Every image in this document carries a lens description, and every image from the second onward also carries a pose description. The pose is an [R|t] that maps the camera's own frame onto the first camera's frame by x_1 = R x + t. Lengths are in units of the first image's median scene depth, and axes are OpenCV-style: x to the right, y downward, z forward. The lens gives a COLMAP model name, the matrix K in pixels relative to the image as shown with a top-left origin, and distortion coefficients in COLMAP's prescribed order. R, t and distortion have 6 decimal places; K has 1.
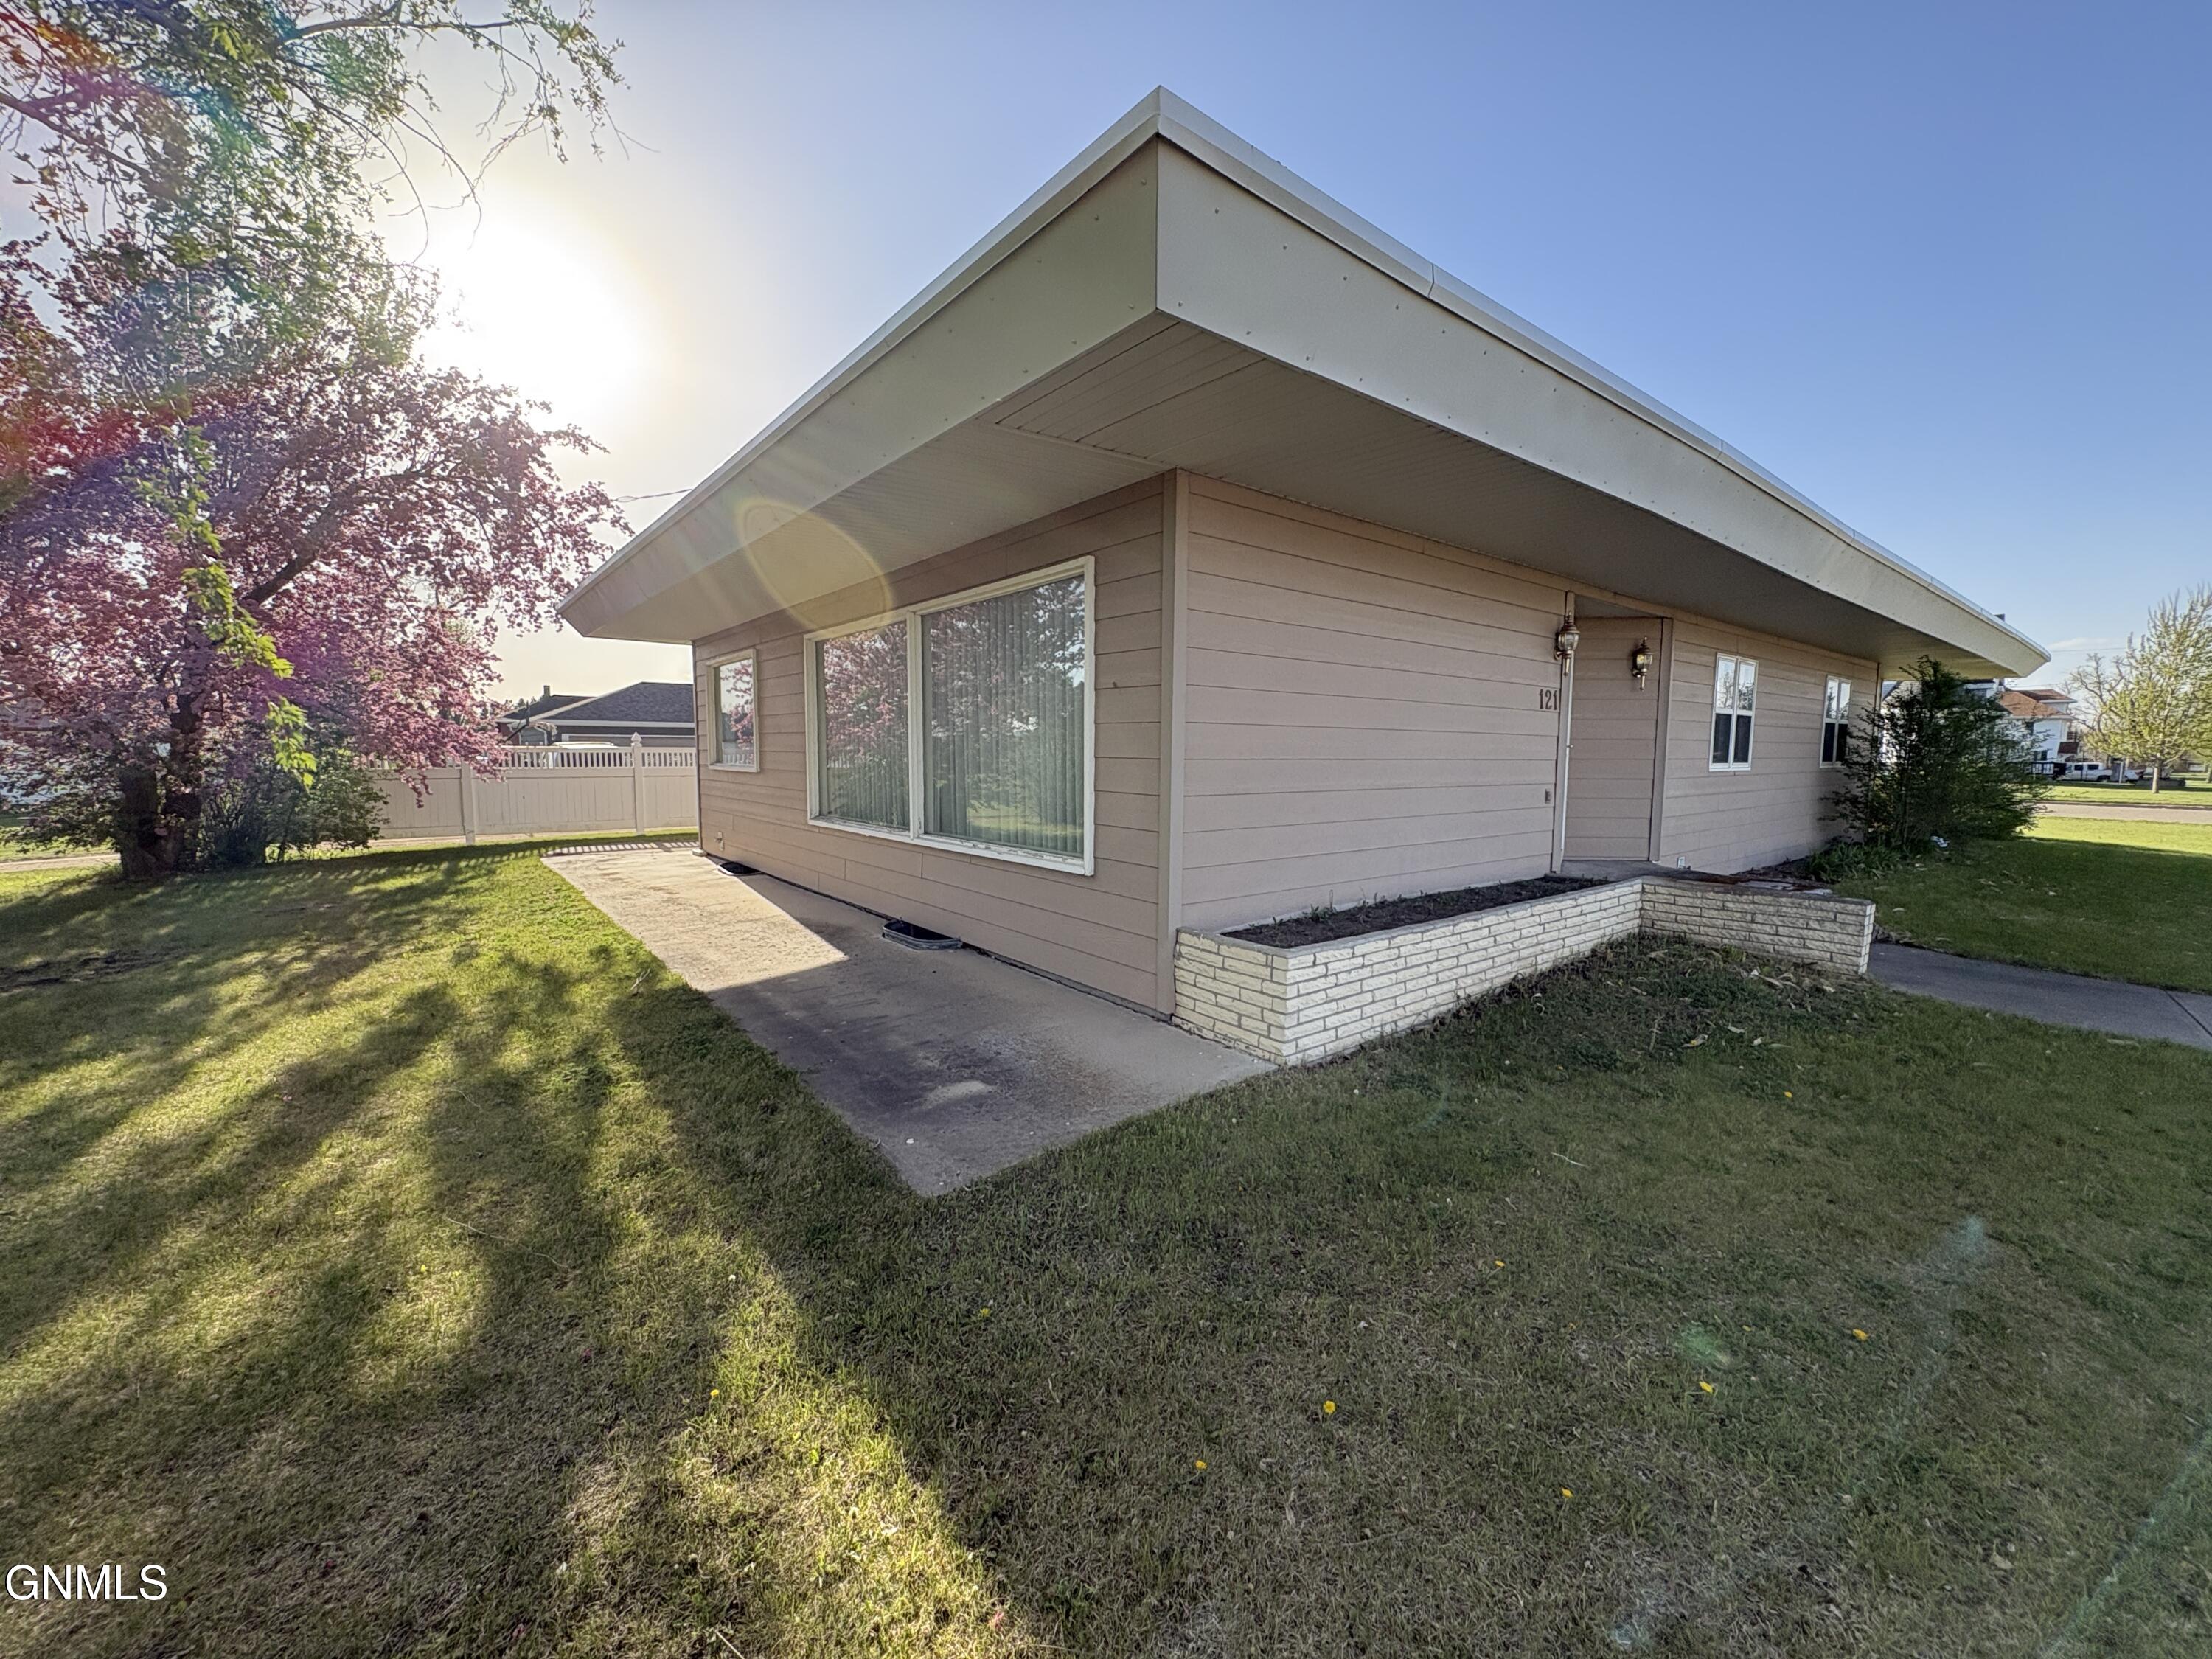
lens RADIAL K [[872.2, 0, 1116.1], [0, 872.2, 819.9], [0, 0, 1]] dist [-0.001860, -0.000290]
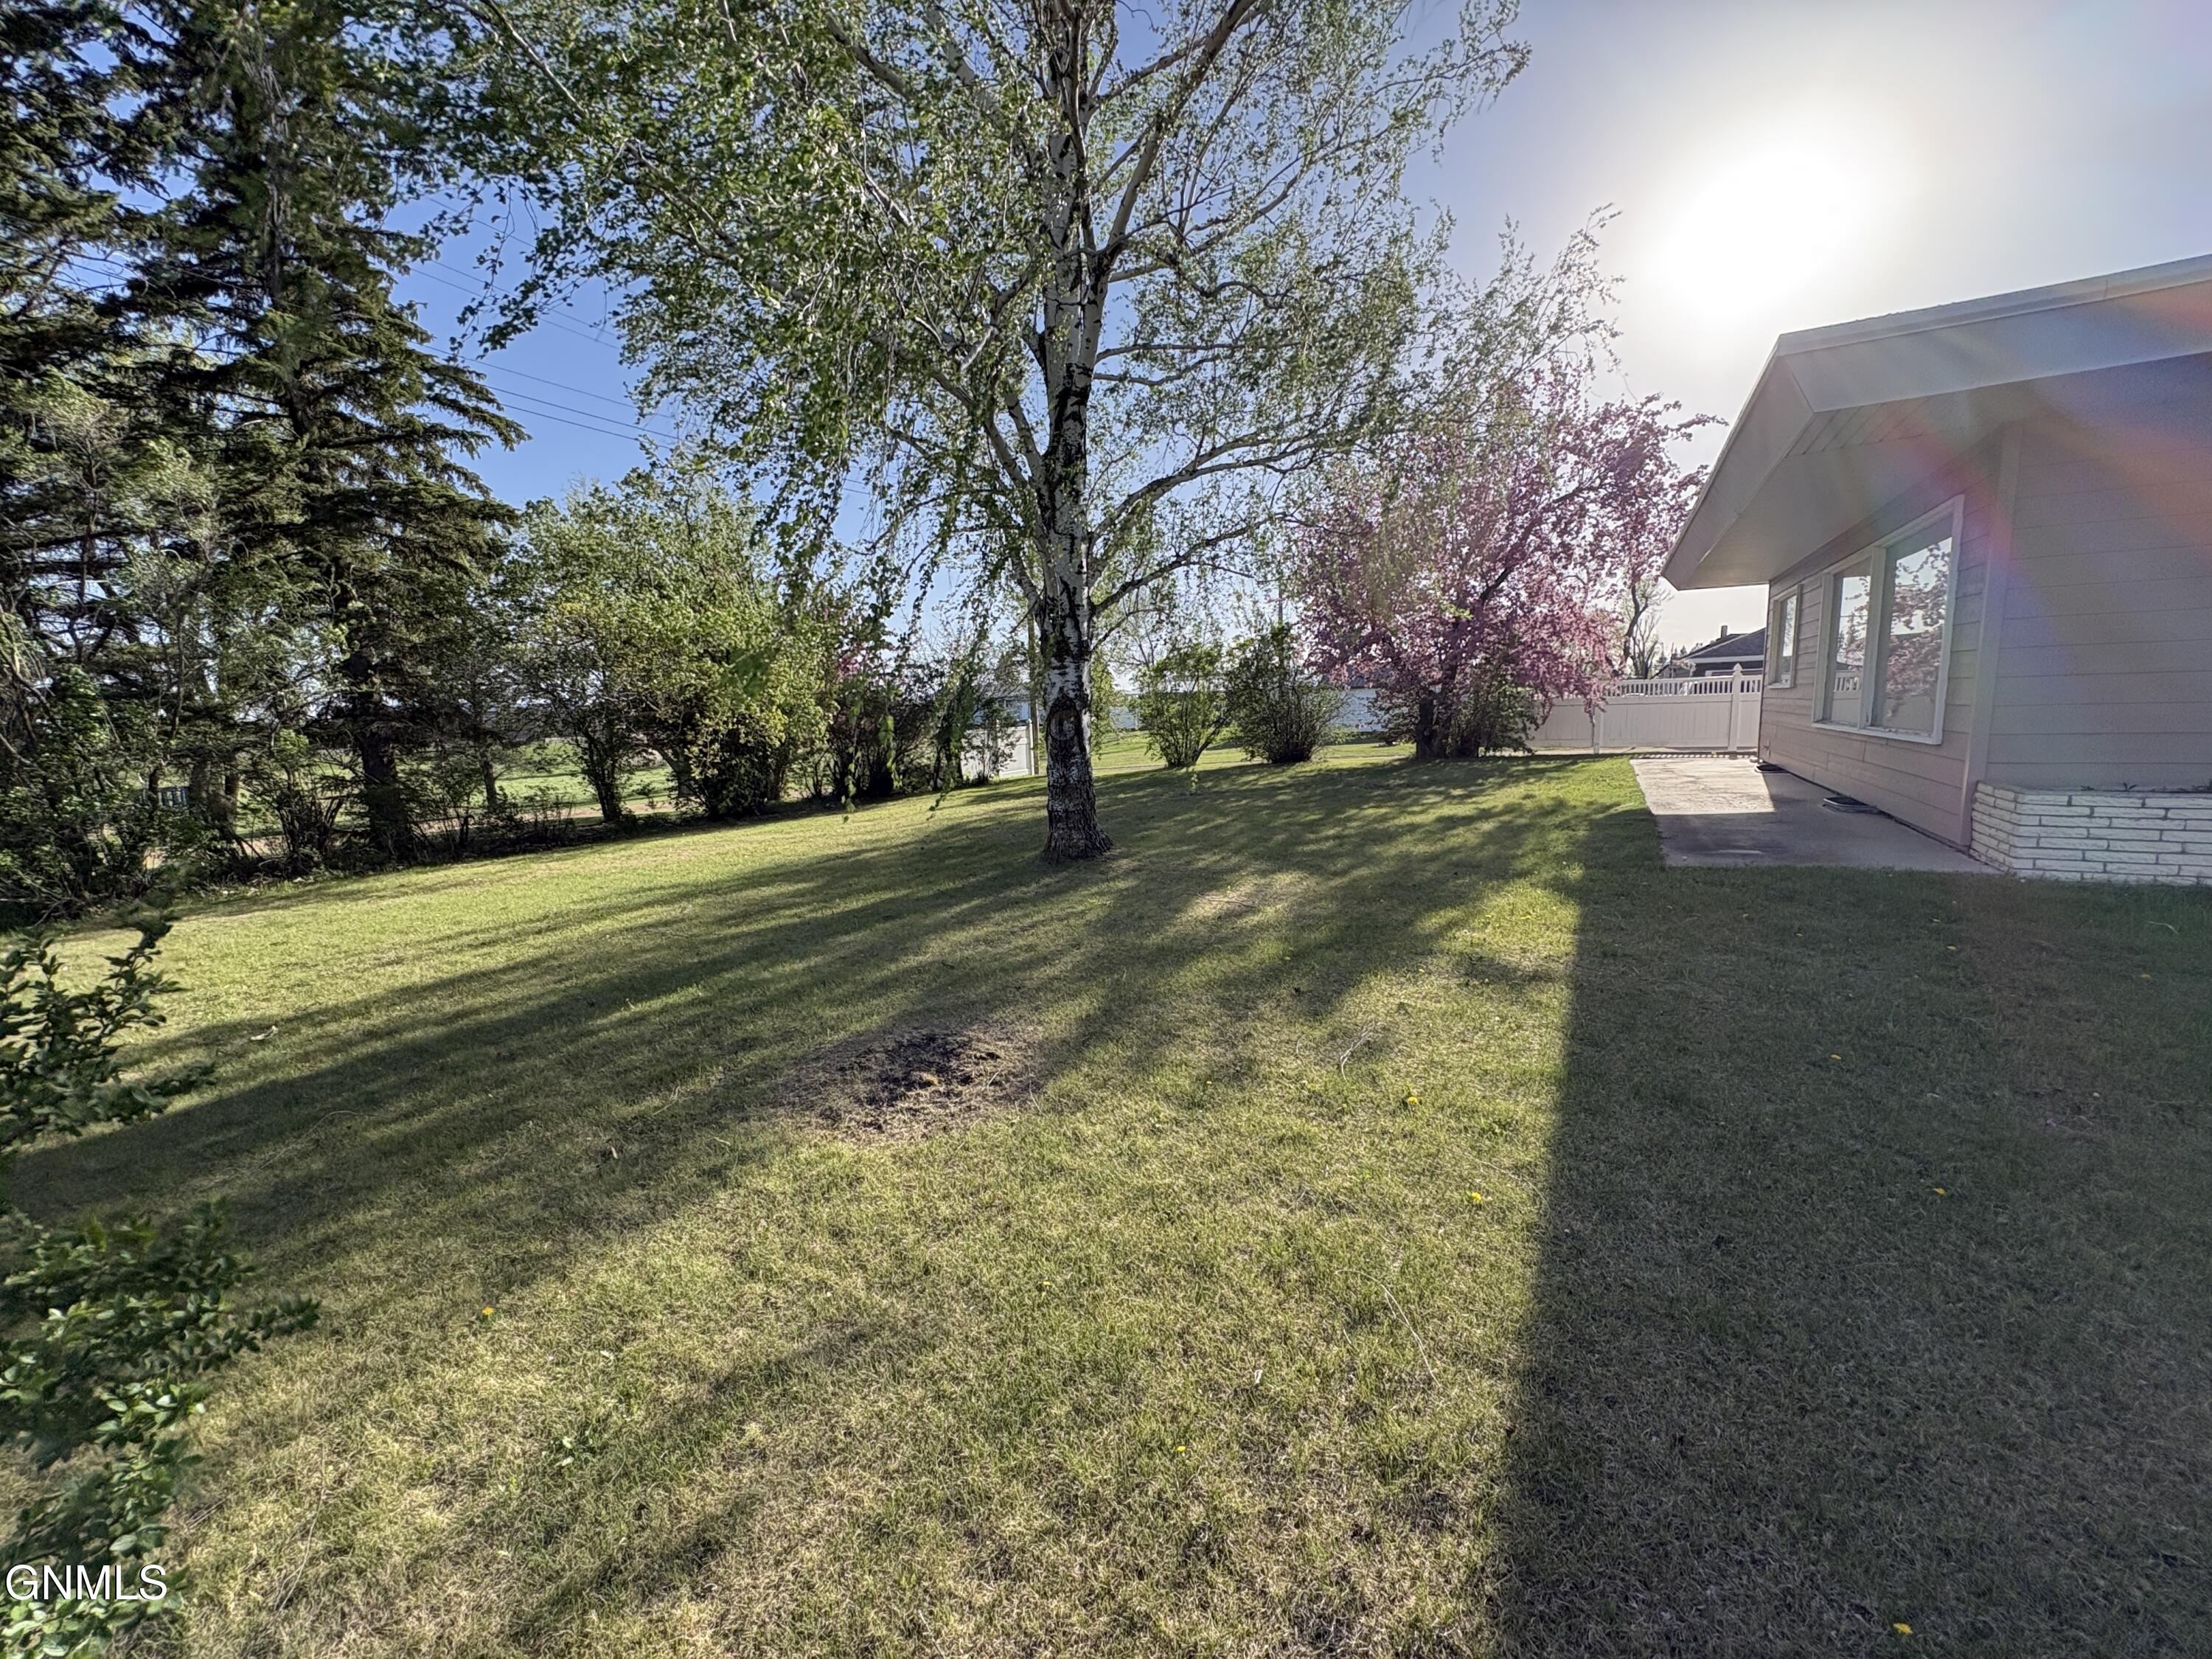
lens RADIAL K [[872.2, 0, 1116.1], [0, 872.2, 819.9], [0, 0, 1]] dist [-0.001860, -0.000290]
pose [[0.374433, 0.094927, -0.922382, 0.482566], [-0.035089, 0.995484, 0.088207, 0.069443], [0.926590, -0.000662, 0.376073, -0.412897]]
